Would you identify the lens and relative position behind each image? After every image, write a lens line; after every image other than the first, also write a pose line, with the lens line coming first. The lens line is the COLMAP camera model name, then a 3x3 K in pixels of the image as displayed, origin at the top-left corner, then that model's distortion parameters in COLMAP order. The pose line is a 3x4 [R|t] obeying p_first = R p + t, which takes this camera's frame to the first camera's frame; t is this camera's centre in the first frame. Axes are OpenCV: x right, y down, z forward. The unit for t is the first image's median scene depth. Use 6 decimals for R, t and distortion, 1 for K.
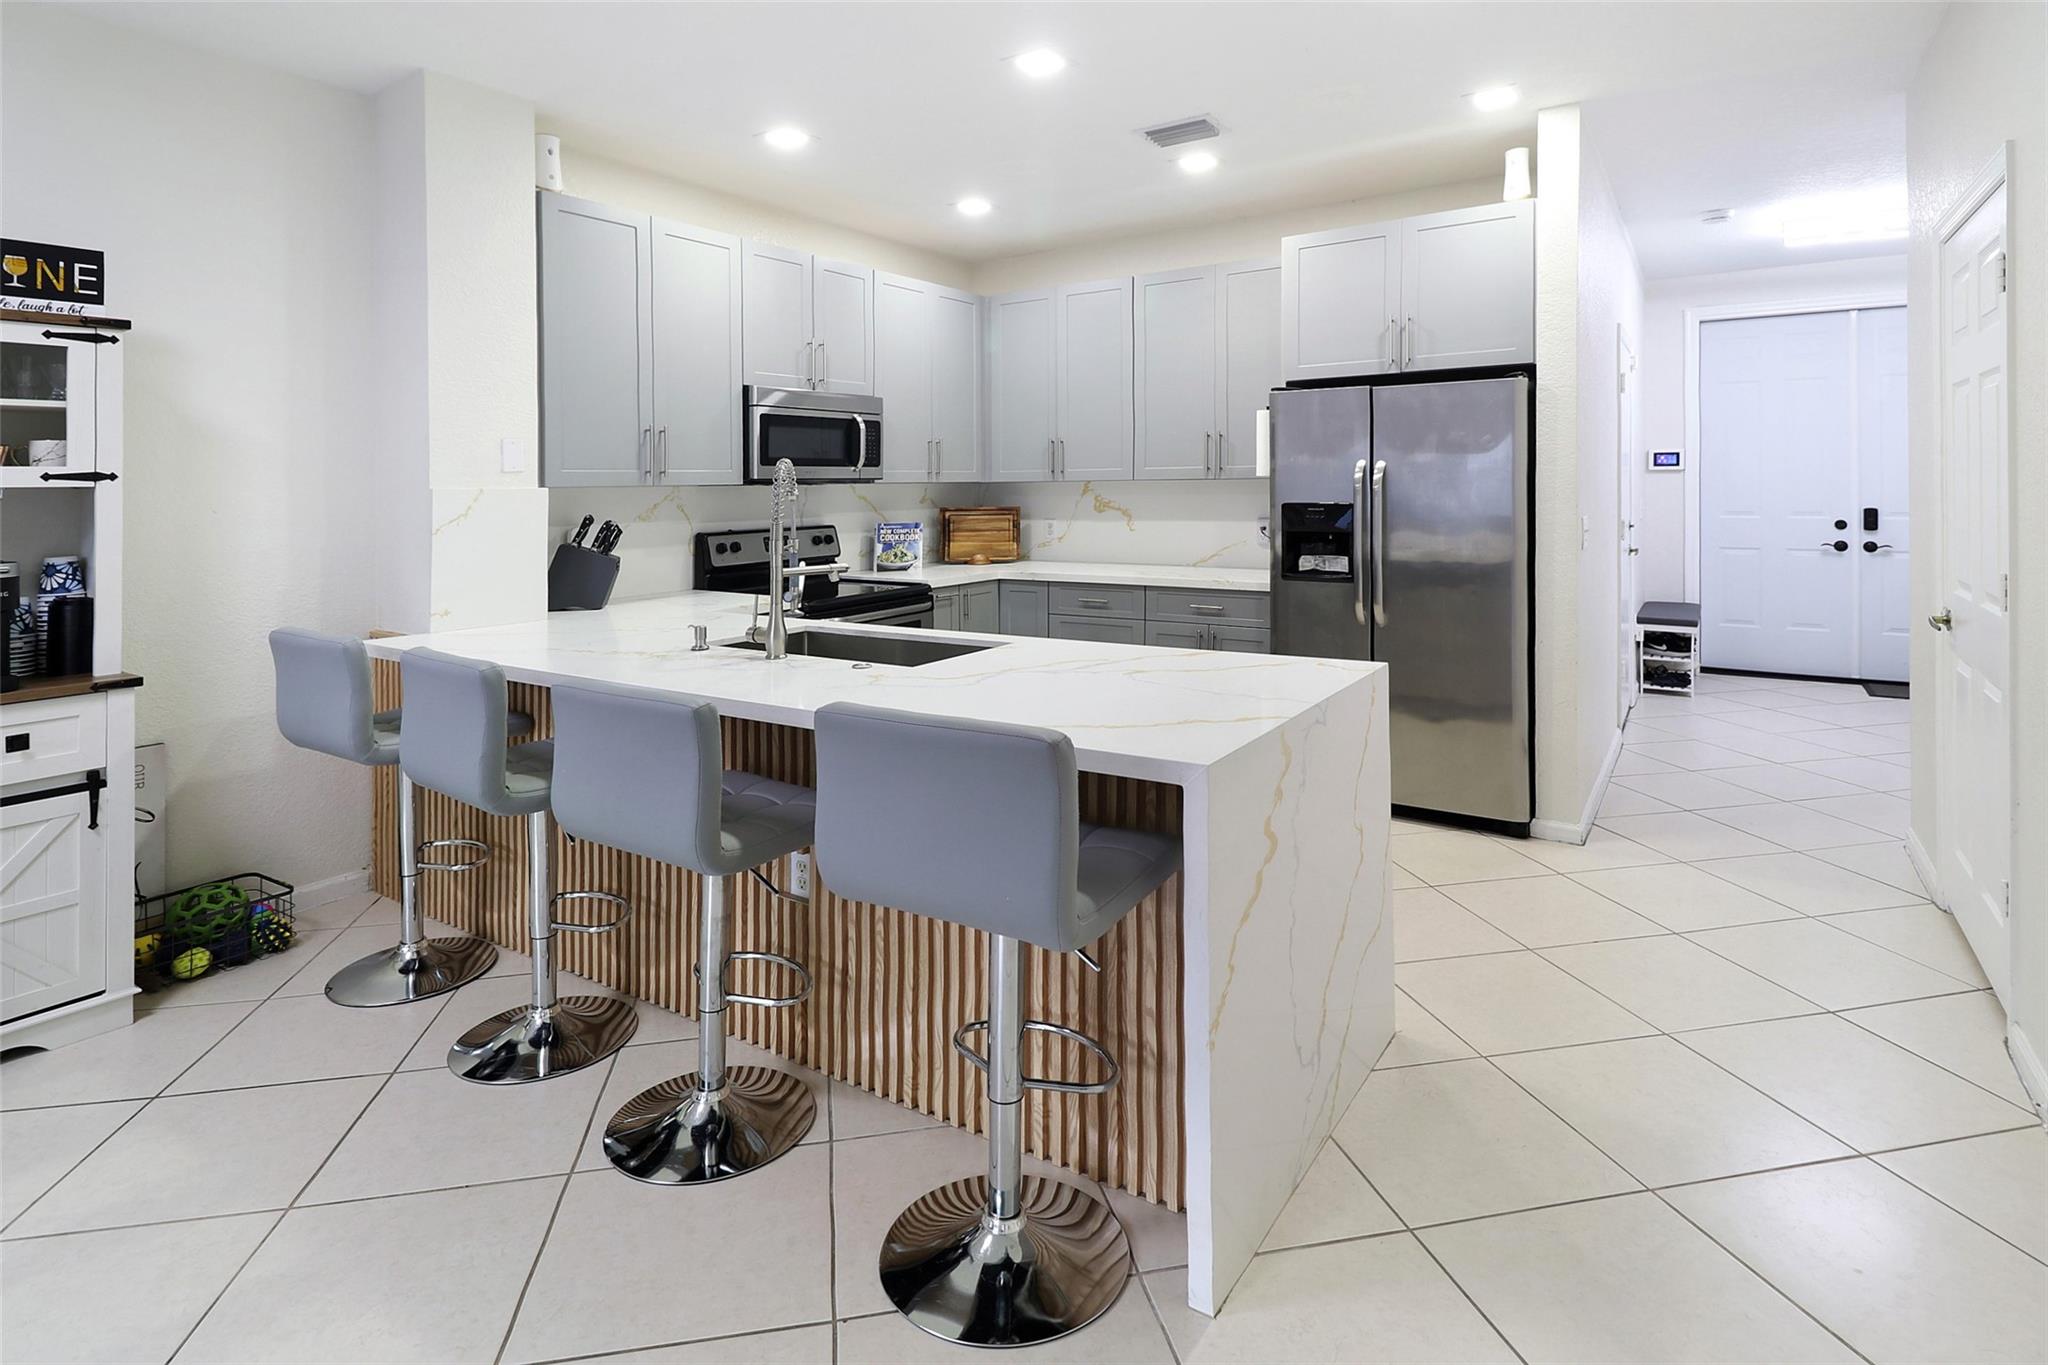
lens RADIAL K [[1006.5, 0, 1020.1], [0, 1006.5, 536.6], [0, 0, 1]] dist [-0.001366, -0.000298]
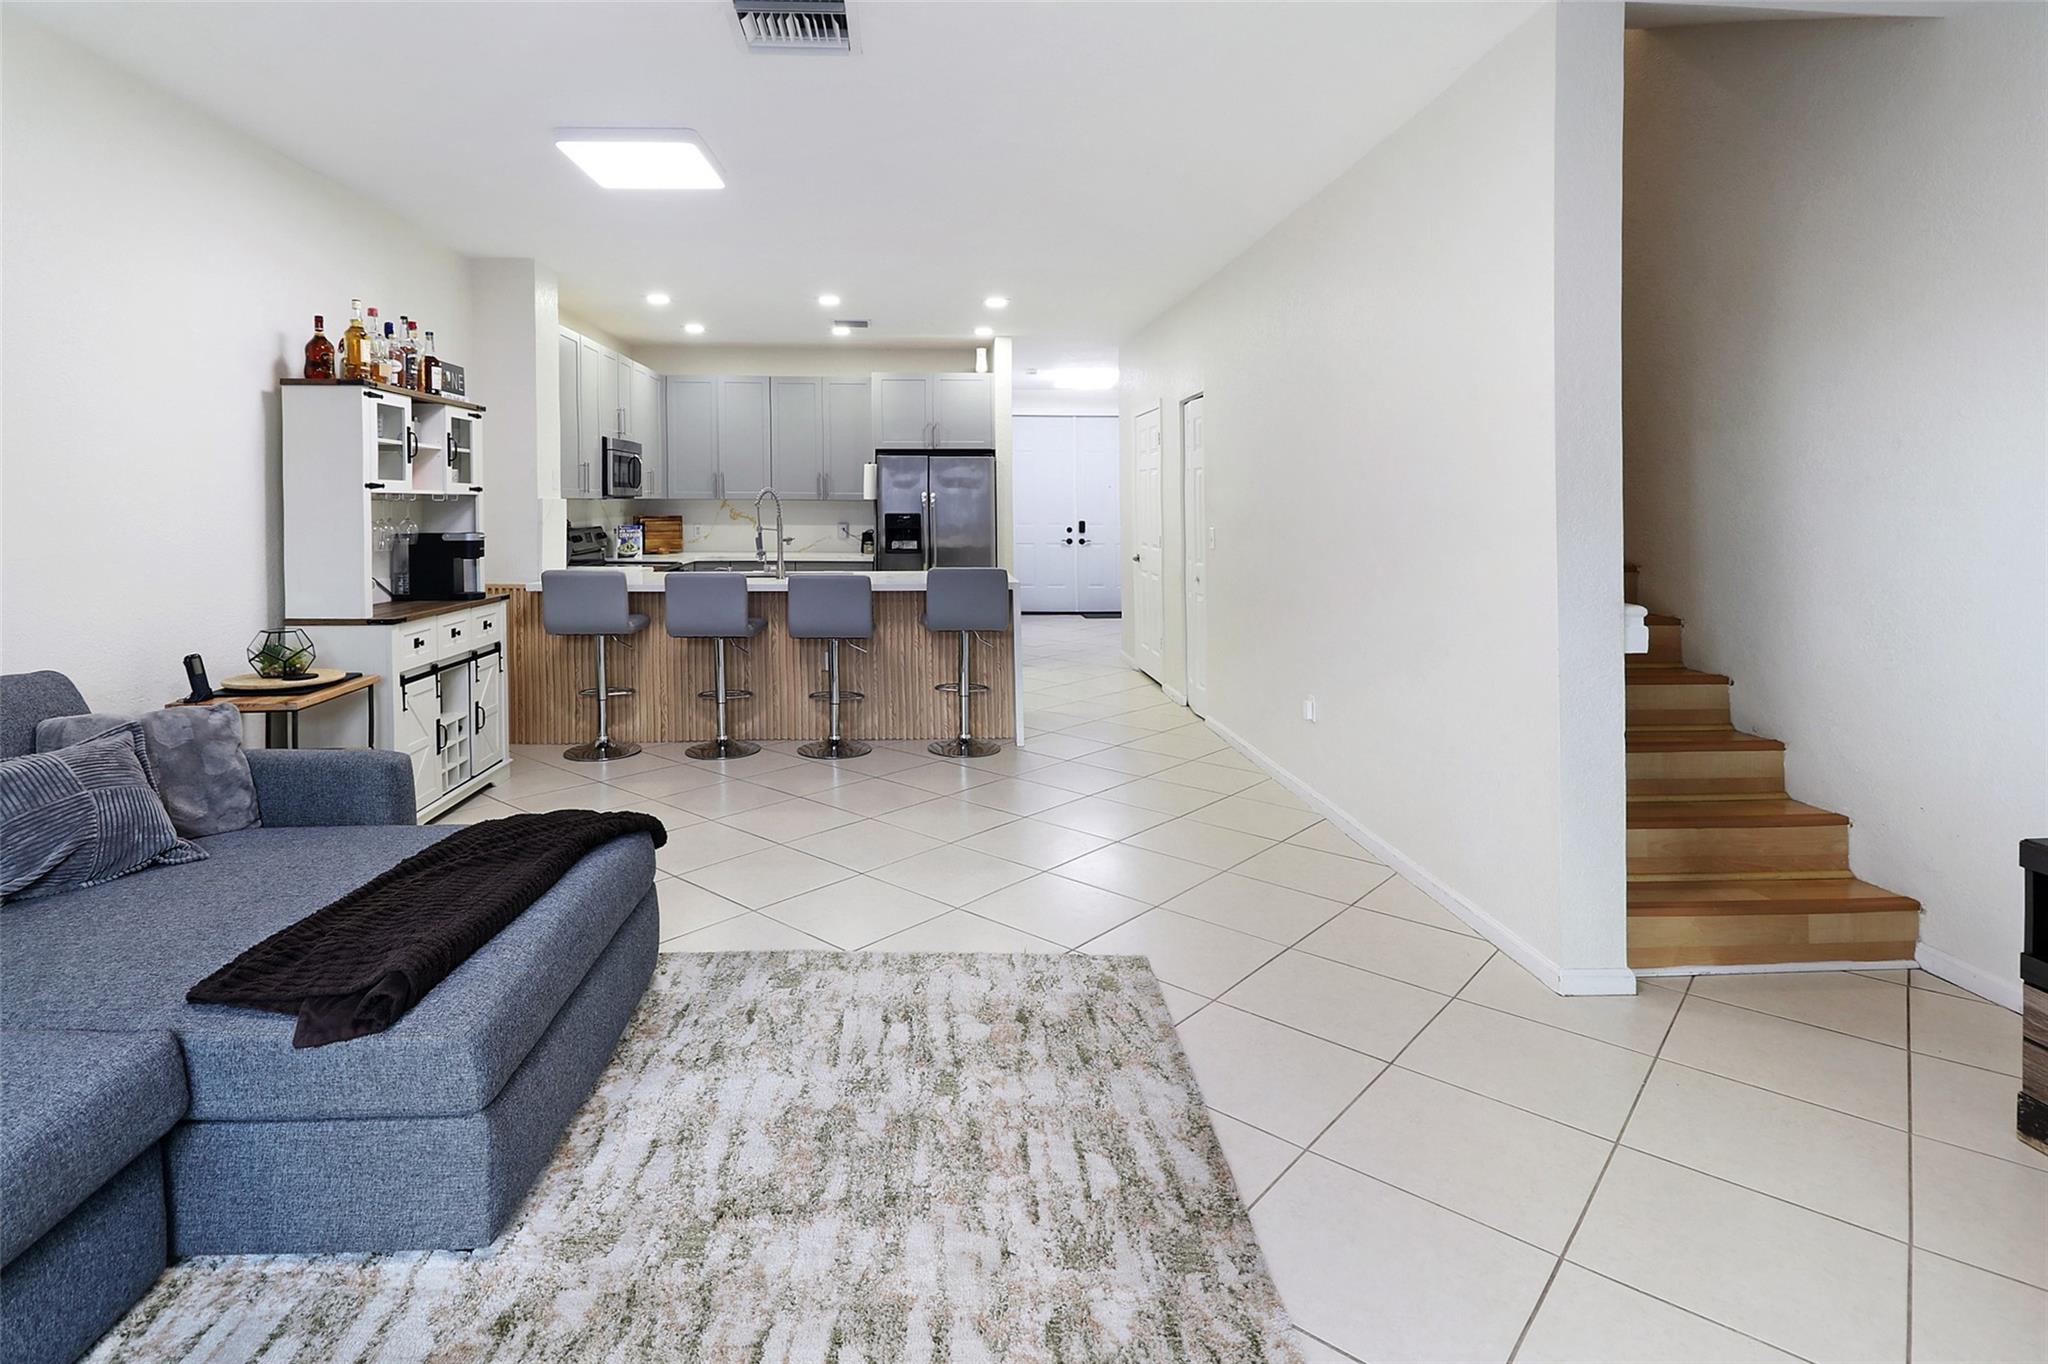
lens RADIAL K [[1006.5, 0, 1020.1], [0, 1006.5, 536.1], [0, 0, 1]] dist [-0.001366, -0.000298]
pose [[0.763156, -0.004539, 0.646198, -0.752811], [0.018688, 0.999712, -0.015048, 0.041651], [-0.645944, 0.023560, 0.763021, -0.604899]]
